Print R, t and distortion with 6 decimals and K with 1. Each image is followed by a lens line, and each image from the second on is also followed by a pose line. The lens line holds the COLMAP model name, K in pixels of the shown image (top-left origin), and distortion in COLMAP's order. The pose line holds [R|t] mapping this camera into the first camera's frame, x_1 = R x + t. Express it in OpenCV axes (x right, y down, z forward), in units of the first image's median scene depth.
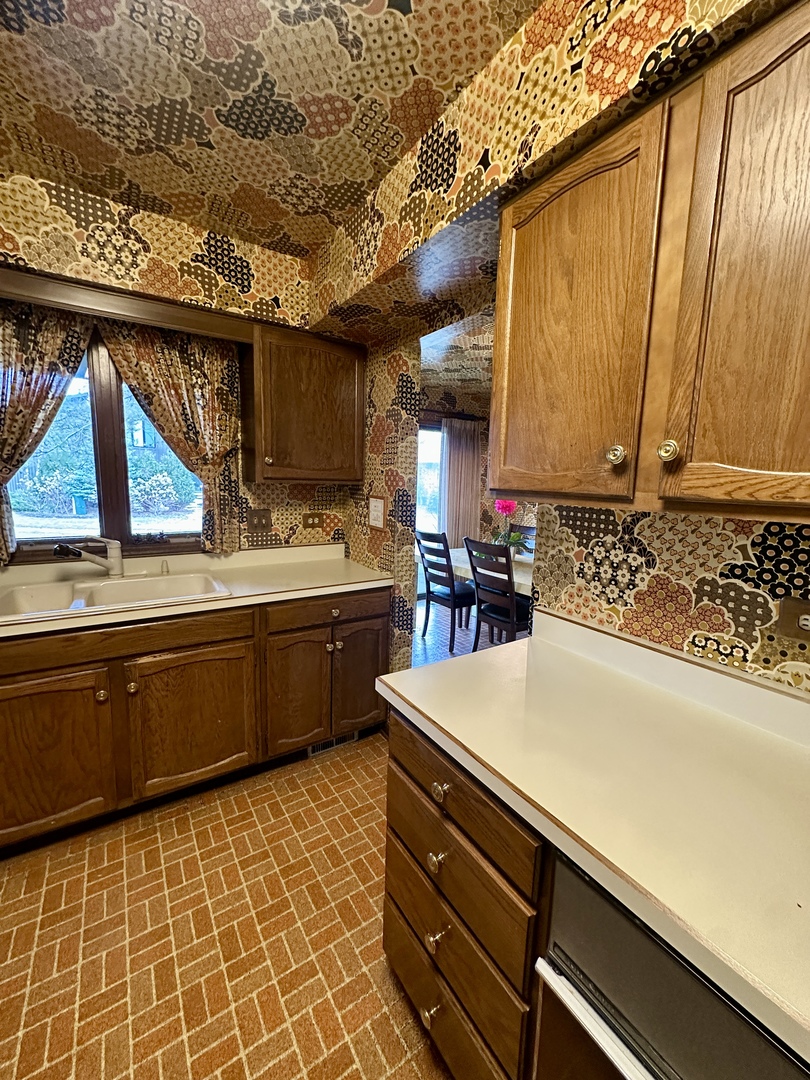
lens RADIAL K [[433.3, 0, 407.8], [0, 433.3, 537.8], [0, 0, 1]] dist [-0.005098, 0.001384]
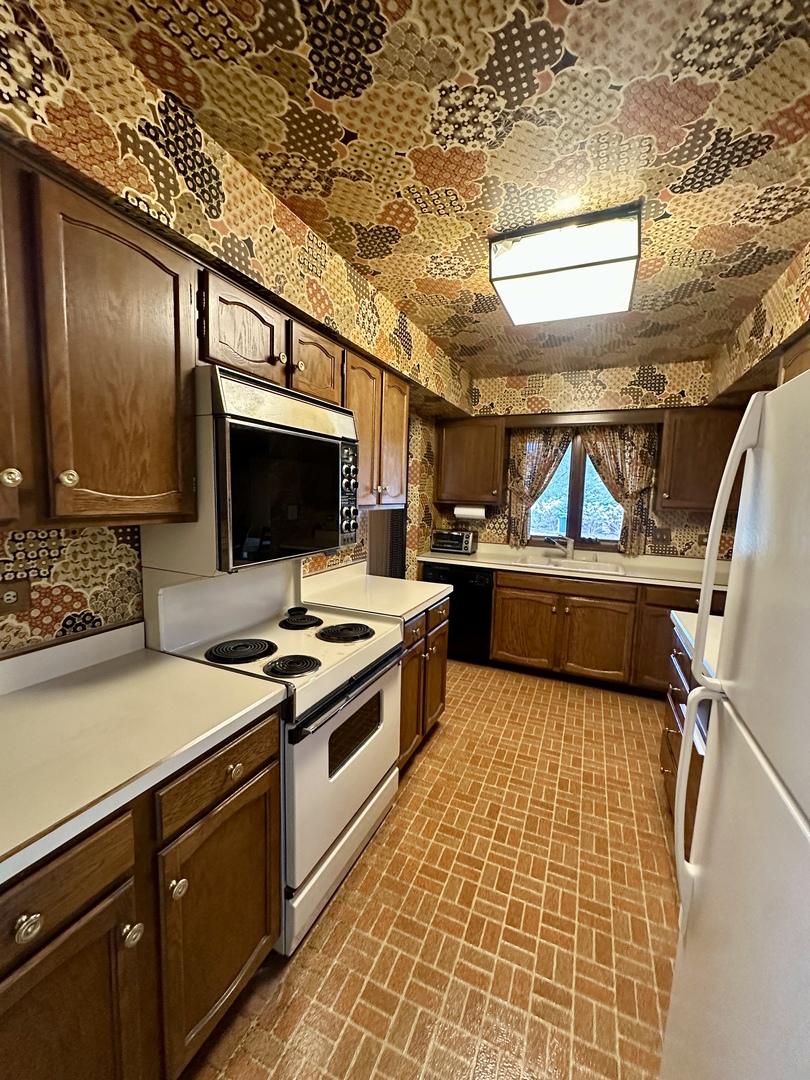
lens RADIAL K [[433.3, 0, 407.5], [0, 433.3, 543.8], [0, 0, 1]] dist [-0.005098, 0.001384]
pose [[0.543714, 0.088254, -0.834617, 0.491166], [-0.126162, 0.991750, 0.022680, 0.072535], [0.829734, 0.092966, 0.550363, -0.603820]]
